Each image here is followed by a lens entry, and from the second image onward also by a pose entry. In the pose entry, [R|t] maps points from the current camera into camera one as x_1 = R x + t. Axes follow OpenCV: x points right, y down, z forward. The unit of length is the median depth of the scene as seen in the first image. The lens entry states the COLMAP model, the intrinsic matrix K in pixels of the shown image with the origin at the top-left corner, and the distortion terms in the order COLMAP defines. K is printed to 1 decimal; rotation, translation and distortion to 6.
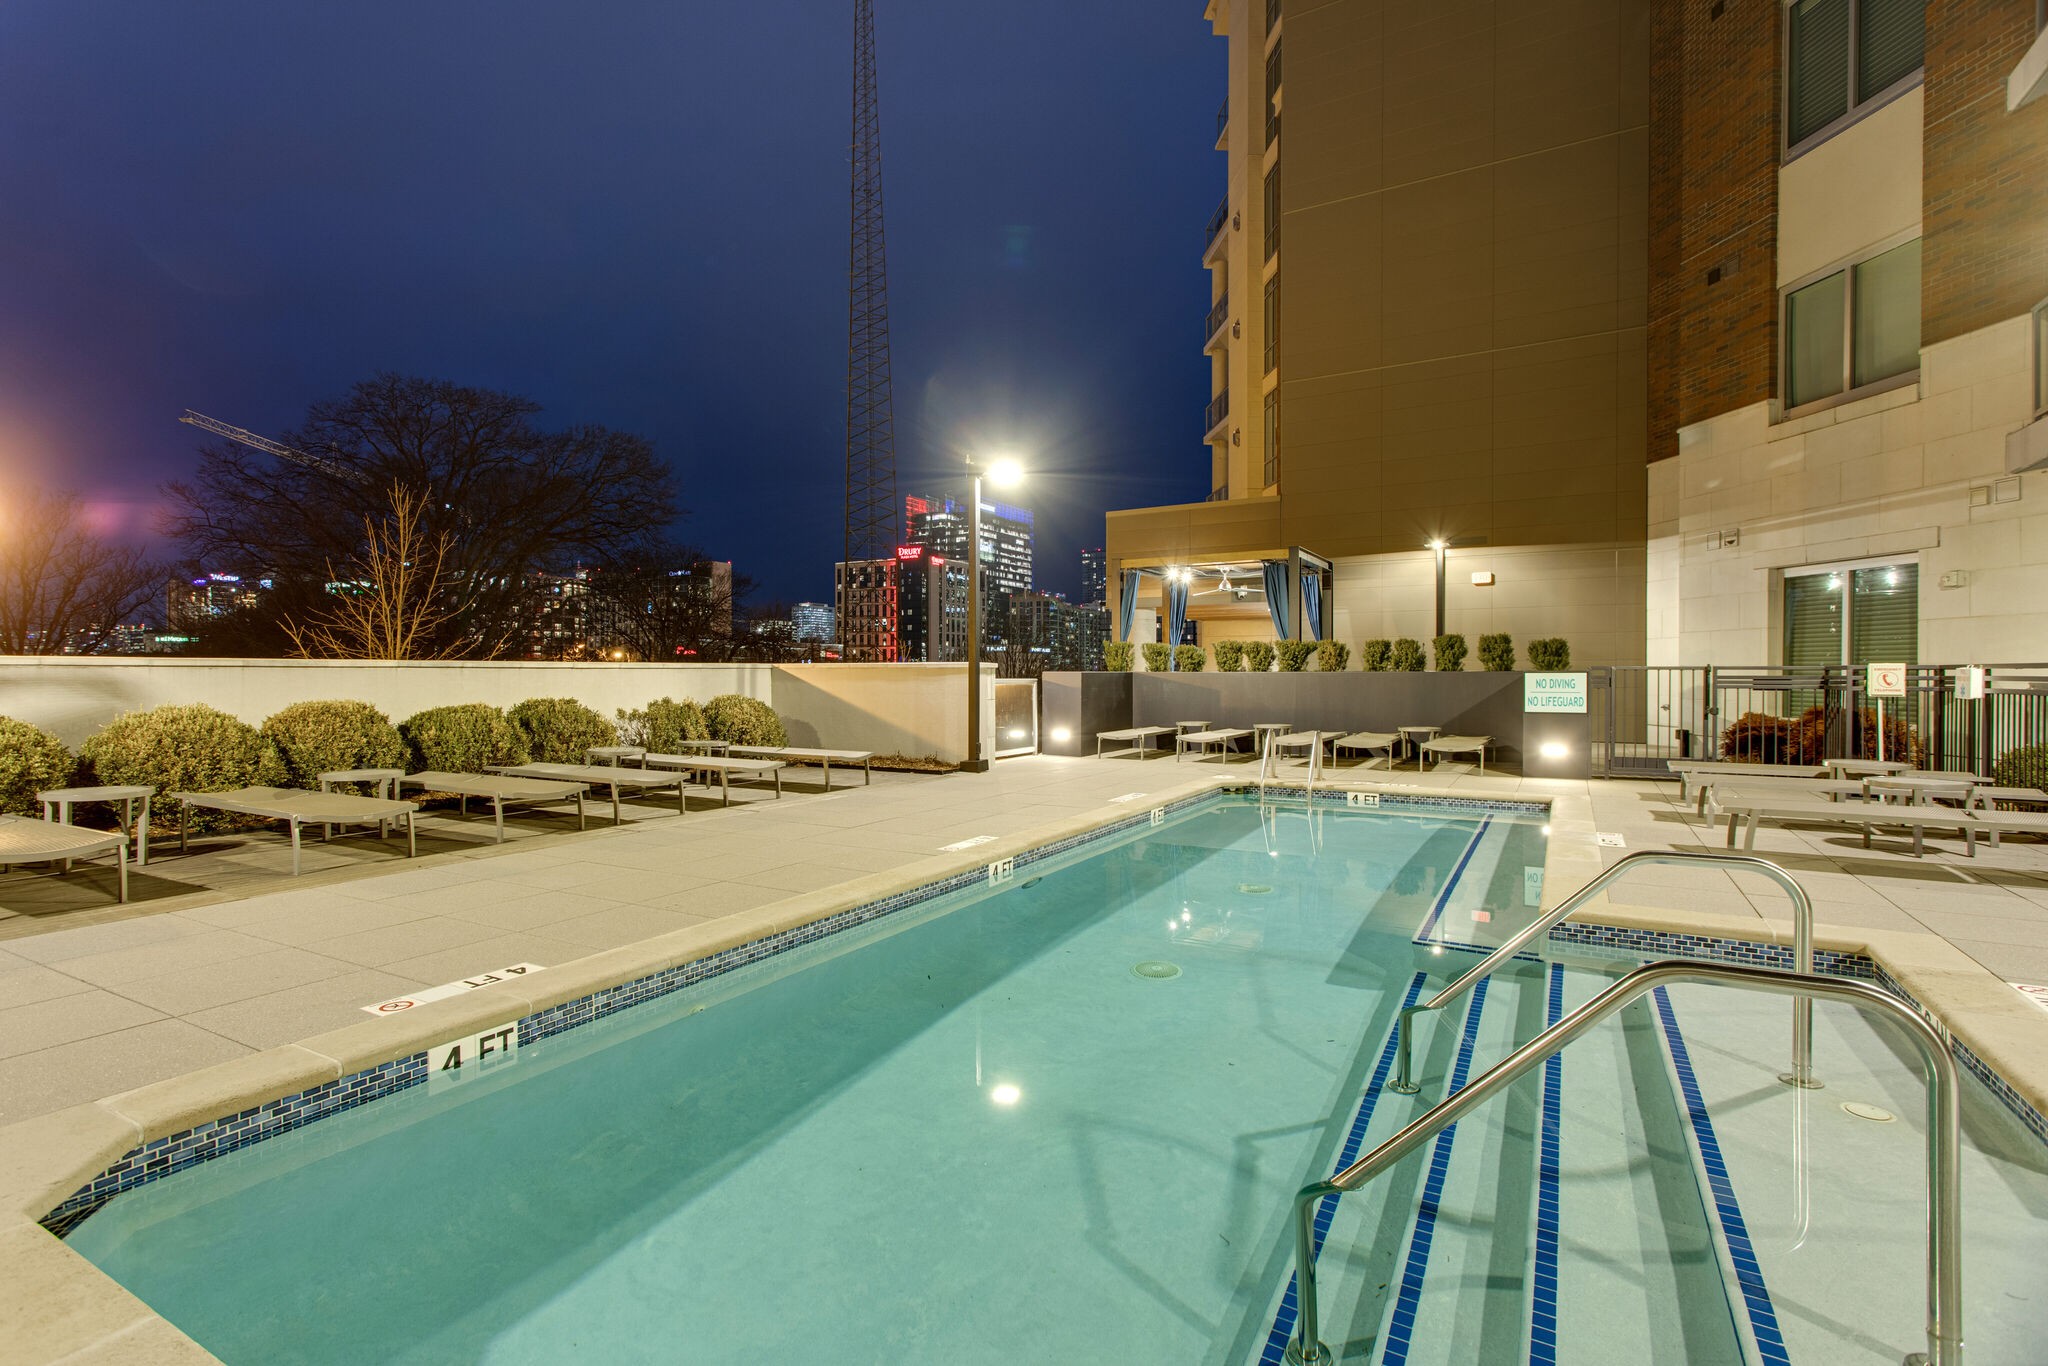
lens RADIAL K [[971.7, 0, 1030.0], [0, 971.7, 678.4], [0, 0, 1]] dist [-0.001025, -0.000860]
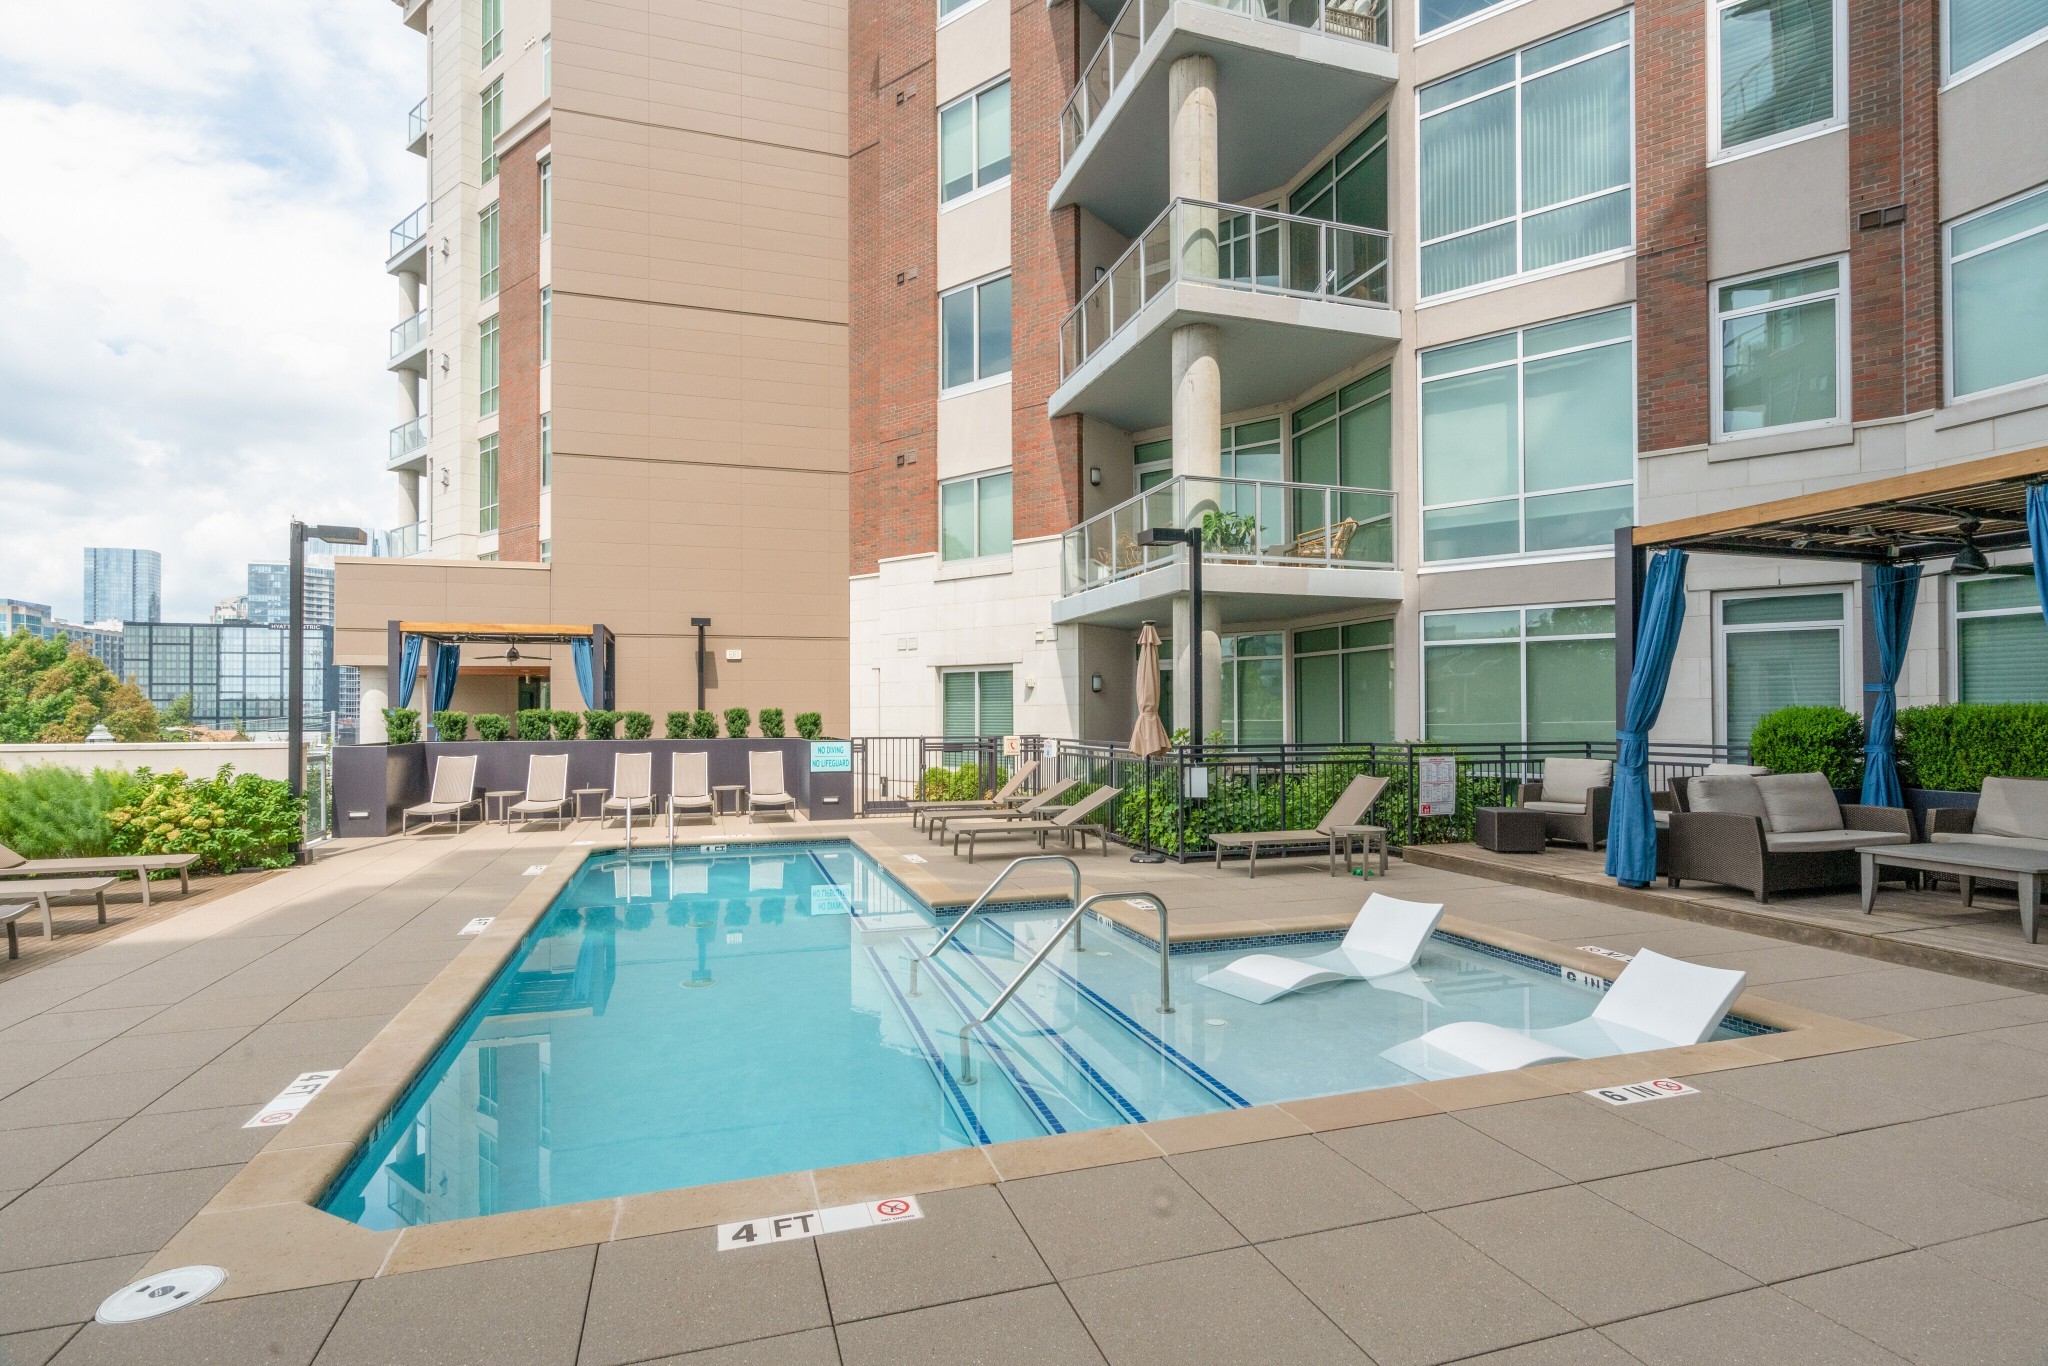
lens RADIAL K [[971.7, 0, 1030.0], [0, 971.7, 678.4], [0, 0, 1]] dist [-0.001025, -0.000860]
pose [[0.676412, 0.029801, 0.735921, -0.225428], [0.003292, 0.999049, -0.043483, -0.029190], [-0.736516, 0.031835, 0.675670, -0.102888]]
